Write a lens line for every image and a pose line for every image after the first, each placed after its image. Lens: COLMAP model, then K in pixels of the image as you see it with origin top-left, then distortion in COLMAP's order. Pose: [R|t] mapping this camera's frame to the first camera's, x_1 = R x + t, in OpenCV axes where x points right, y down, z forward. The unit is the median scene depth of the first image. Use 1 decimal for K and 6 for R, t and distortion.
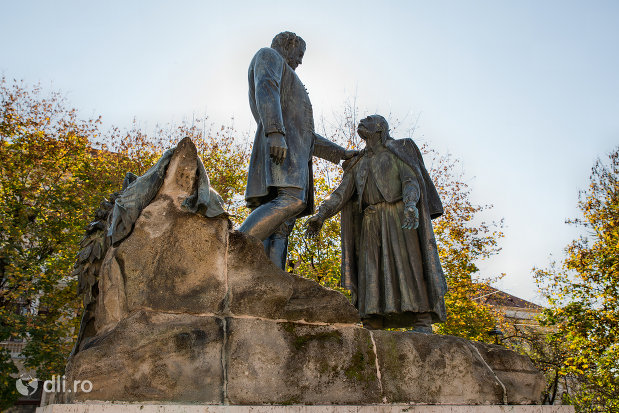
lens RADIAL K [[531.3, 0, 294.6], [0, 531.3, 204.4], [0, 0, 1]] dist [-0.064738, 0.006505]
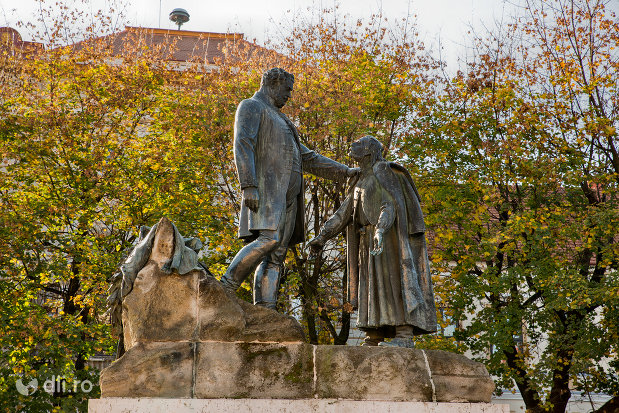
lens RADIAL K [[1065.9, 0, 309.5], [0, 1065.9, 206.5], [0, 0, 1]] dist [0.168318, 0.107235]
pose [[0.950604, -0.071110, -0.302152, 0.976539], [0.109933, 0.987441, 0.113471, -0.414237], [0.290288, -0.141083, 0.946482, -1.500238]]
